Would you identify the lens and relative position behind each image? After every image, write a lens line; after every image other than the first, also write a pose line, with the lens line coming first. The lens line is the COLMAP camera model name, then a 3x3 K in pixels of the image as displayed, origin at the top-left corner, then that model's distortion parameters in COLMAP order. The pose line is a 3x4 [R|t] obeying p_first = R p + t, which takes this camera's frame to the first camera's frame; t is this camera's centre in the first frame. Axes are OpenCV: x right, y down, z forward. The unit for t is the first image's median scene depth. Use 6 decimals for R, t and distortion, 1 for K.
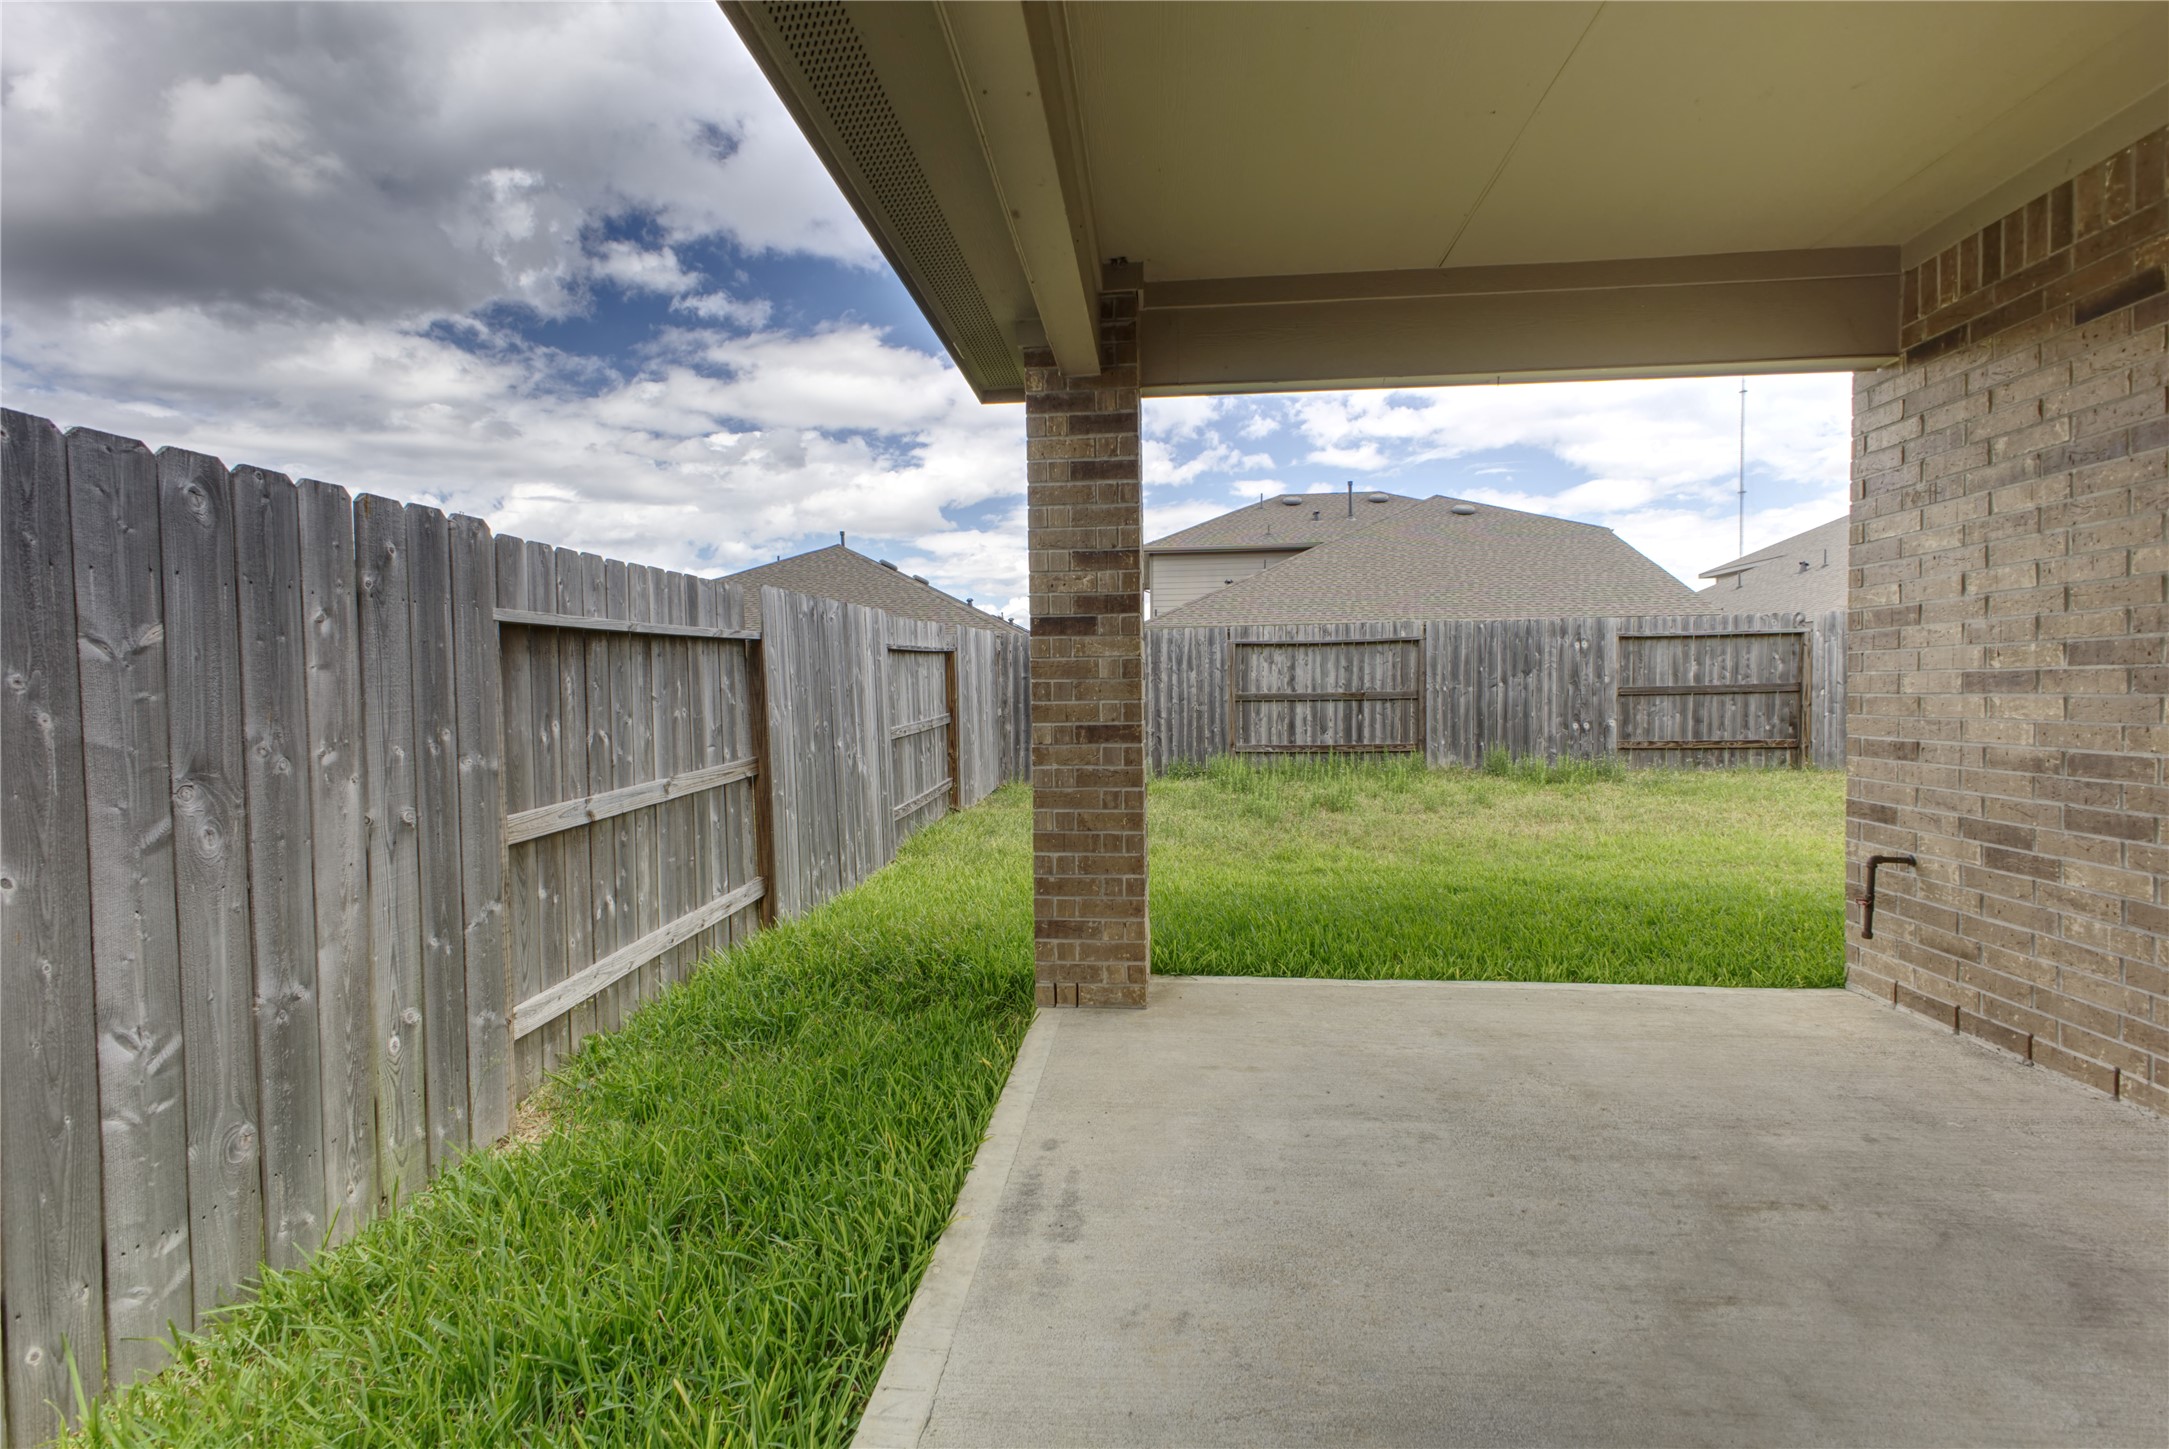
lens RADIAL K [[942.3, 0, 1092.3], [0, 942.3, 720.9], [0, 0, 1]] dist [0.003869, -0.000748]
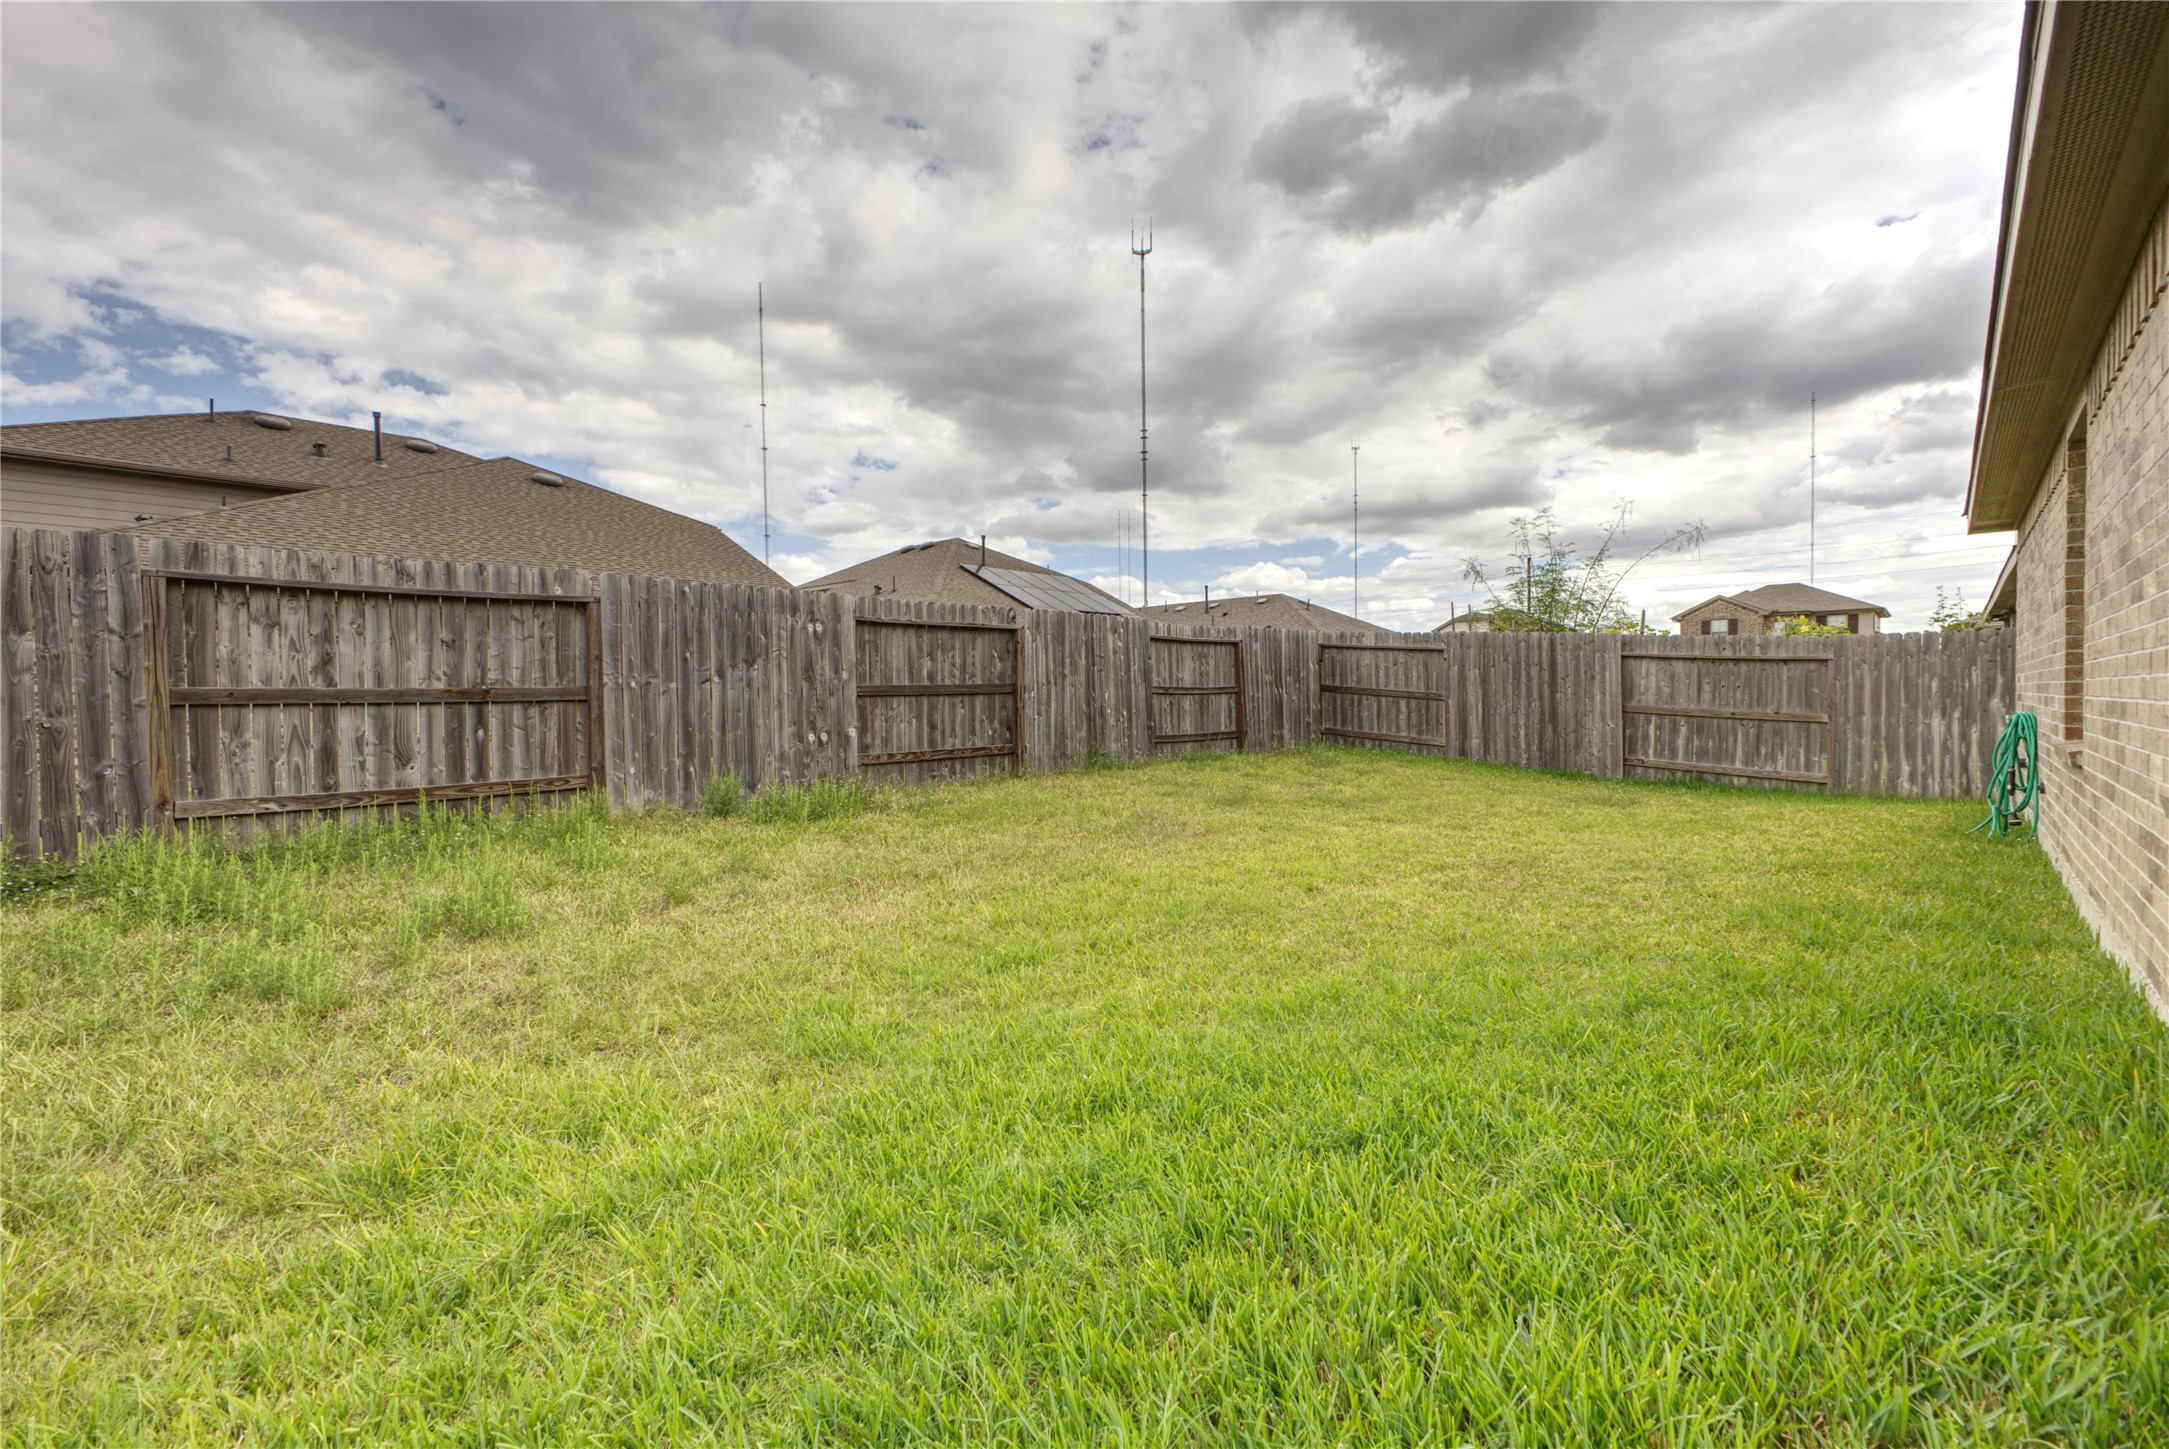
lens RADIAL K [[942.3, 0, 1092.3], [0, 942.3, 720.9], [0, 0, 1]] dist [0.003869, -0.000748]
pose [[0.601142, -0.016838, 0.798965, 0.056862], [0.028198, 0.999602, -0.000149, -0.001242], [-0.798644, 0.022618, 0.601378, 0.381374]]
